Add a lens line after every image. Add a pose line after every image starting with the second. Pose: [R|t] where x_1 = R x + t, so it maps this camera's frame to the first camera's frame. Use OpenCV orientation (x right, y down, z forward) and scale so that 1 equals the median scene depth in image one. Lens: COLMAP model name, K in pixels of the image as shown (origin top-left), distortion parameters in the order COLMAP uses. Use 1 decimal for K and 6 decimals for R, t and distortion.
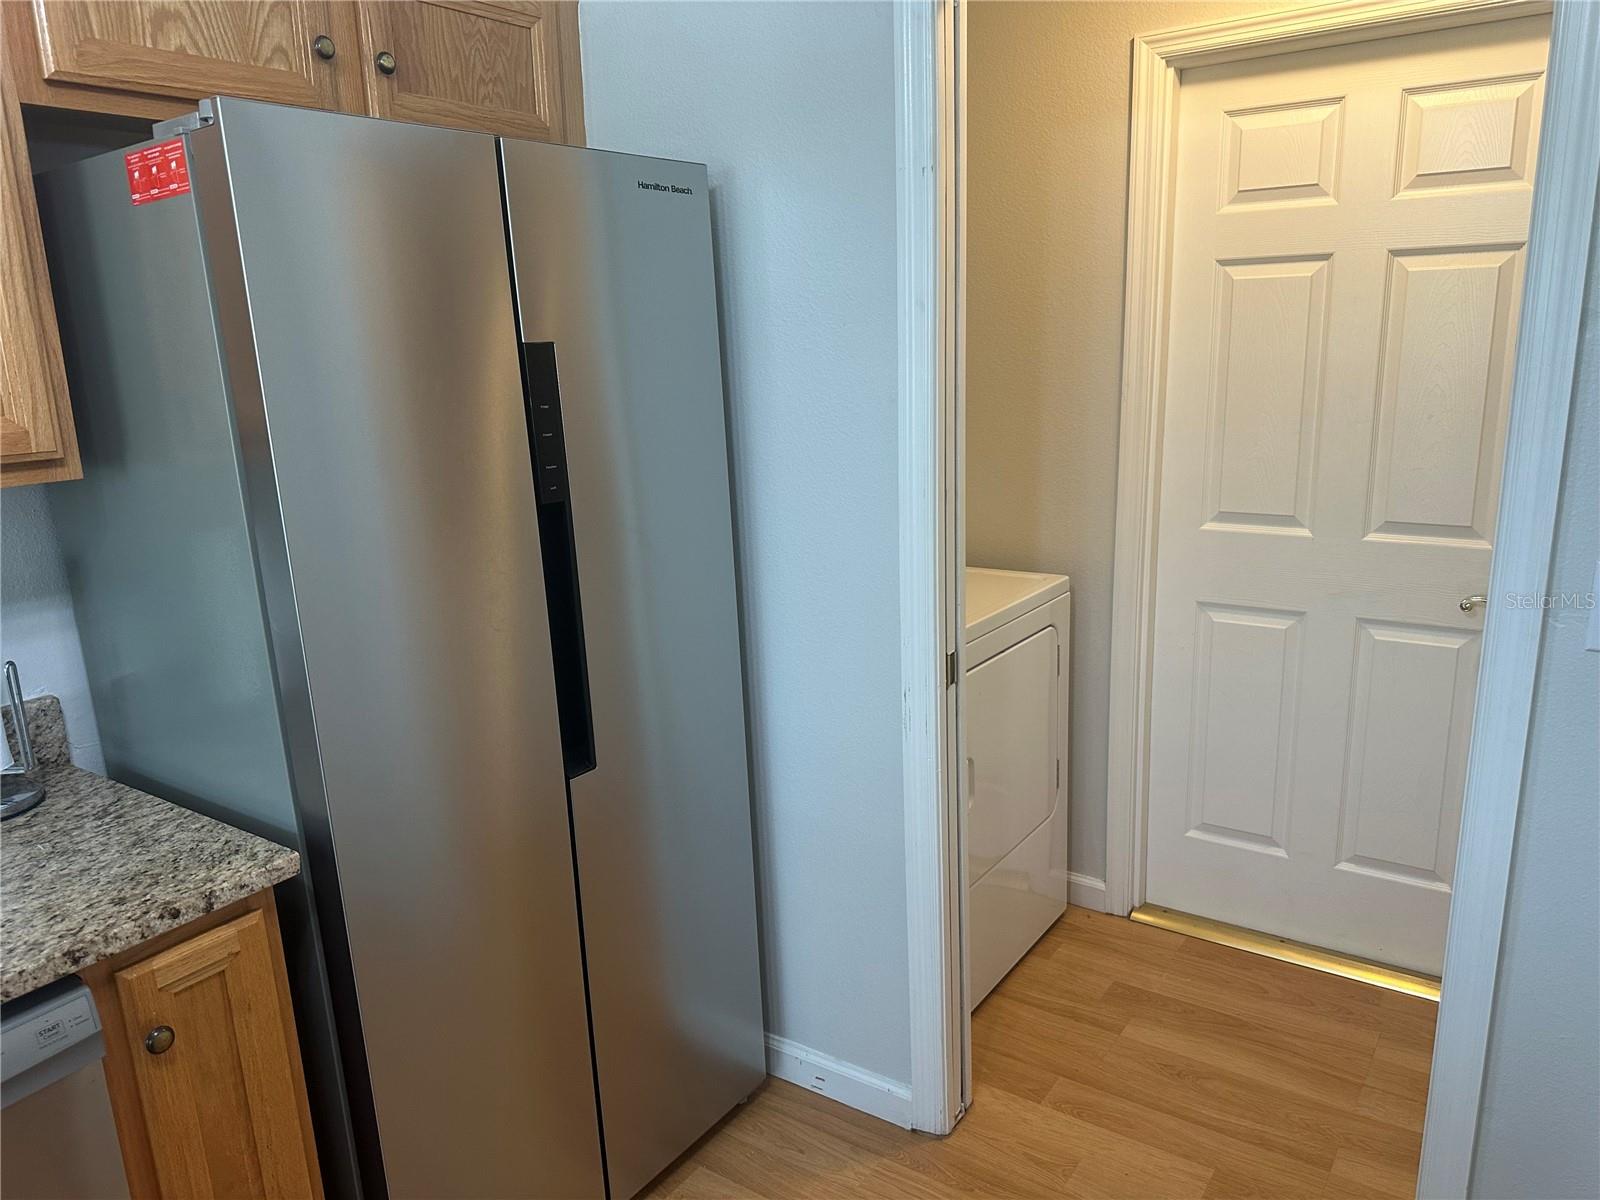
lens RADIAL K [[1136.4, 0, 797.3], [0, 1136.4, 605.4], [0, 0, 1]] dist [0.058611, -0.078071]
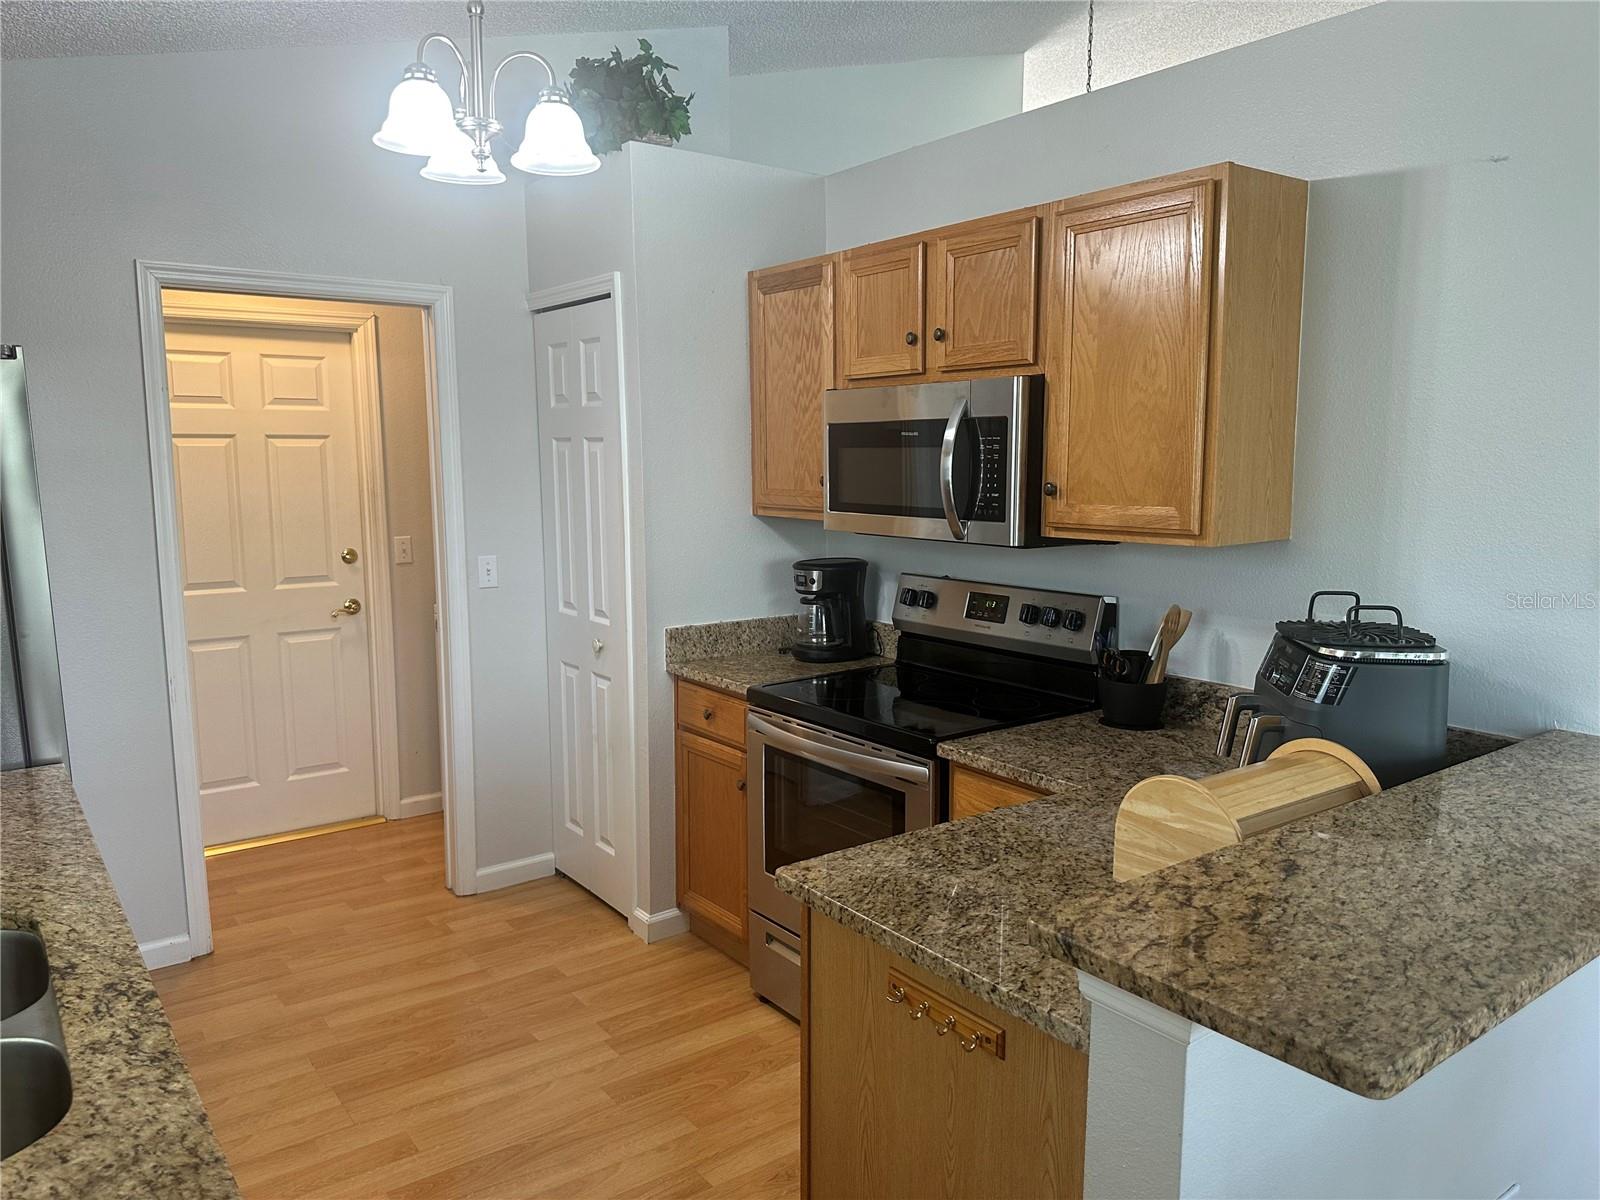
lens RADIAL K [[1136.4, 0, 802.9], [0, 1136.4, 613.4], [0, 0, 1]] dist [0.058611, -0.078071]
pose [[0.311087, -0.100189, 0.945086, -0.979630], [0.217241, 0.975596, 0.031916, 0.104898], [-0.925219, 0.195383, 0.325261, -0.360769]]
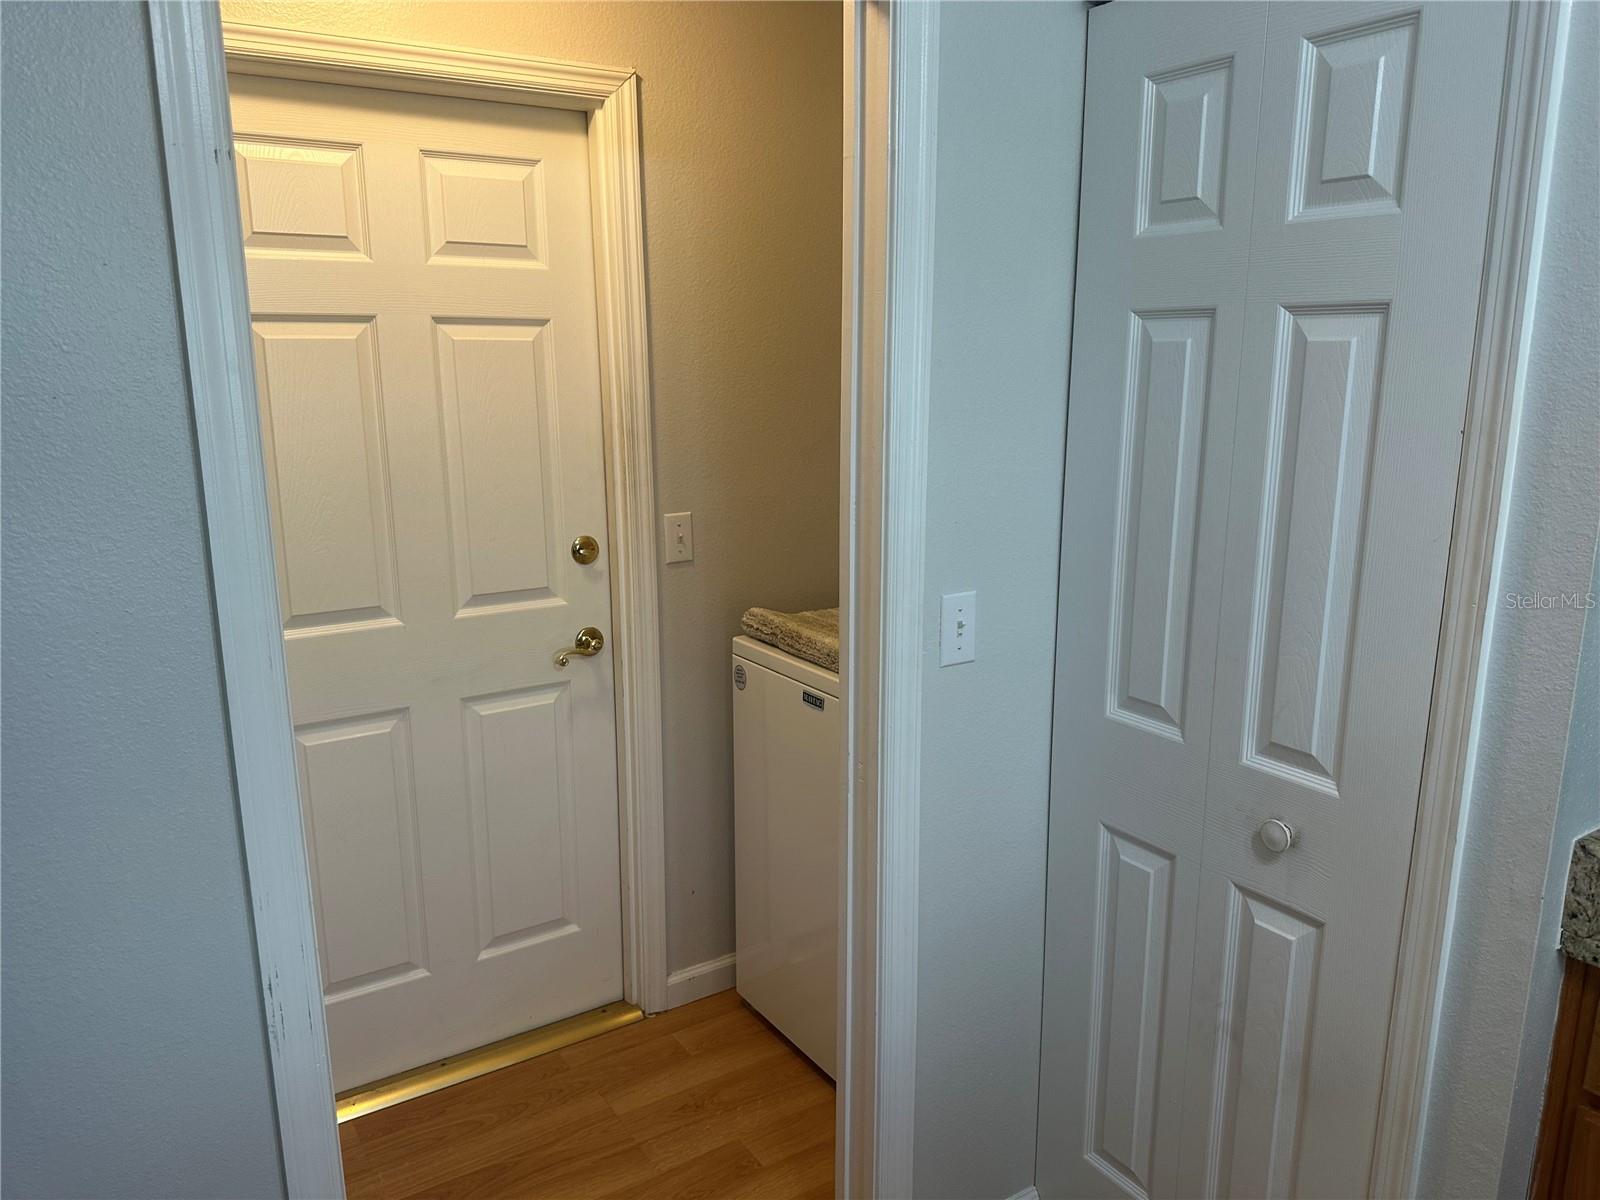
lens RADIAL K [[1136.4, 0, 820.7], [0, 1136.4, 611.1], [0, 0, 1]] dist [0.058611, -0.078071]
pose [[0.373149, -0.170149, 0.912036, -0.260999], [0.212345, 0.972608, 0.094571, -0.088908], [-0.903144, 0.158377, 0.399058, 0.351013]]
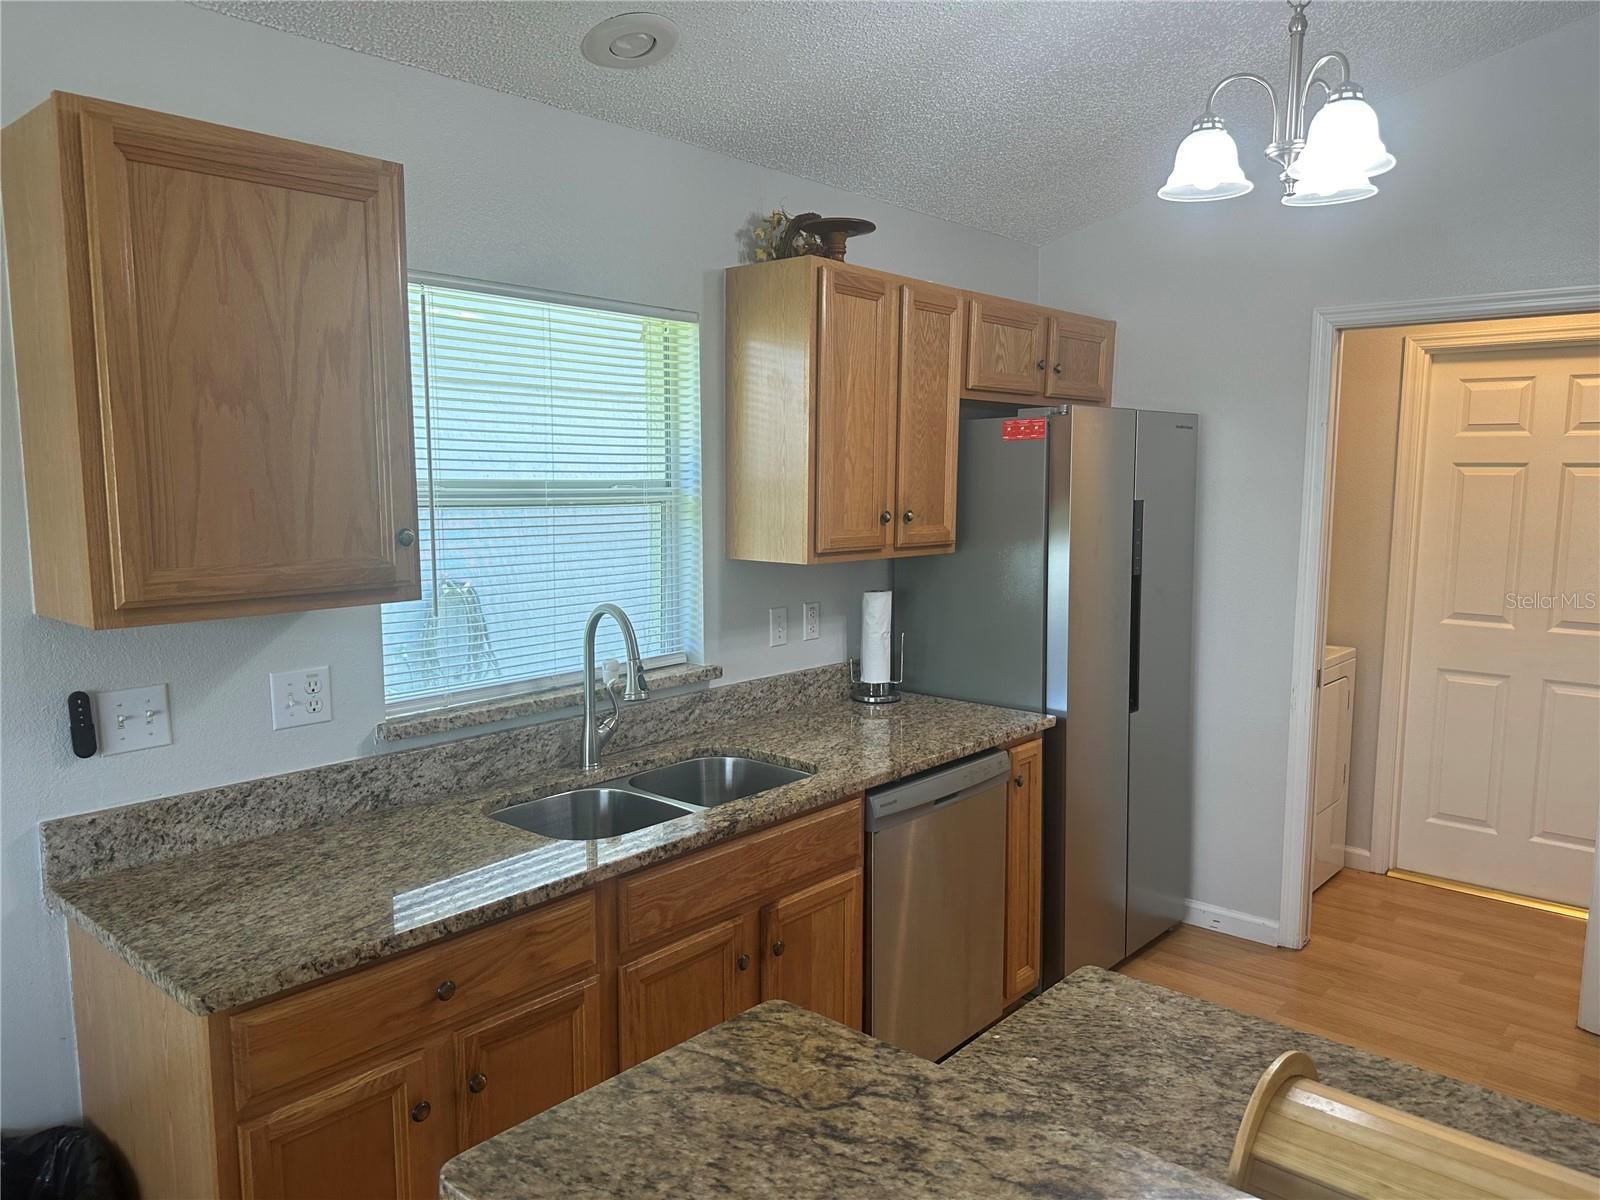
lens RADIAL K [[1136.4, 0, 799.2], [0, 1136.4, 607.7], [0, 0, 1]] dist [0.058611, -0.078071]
pose [[0.992995, 0.053045, -0.105579, -0.414159], [-0.064920, 0.991538, -0.112422, 0.168010], [0.098722, 0.118489, 0.988036, -0.762729]]
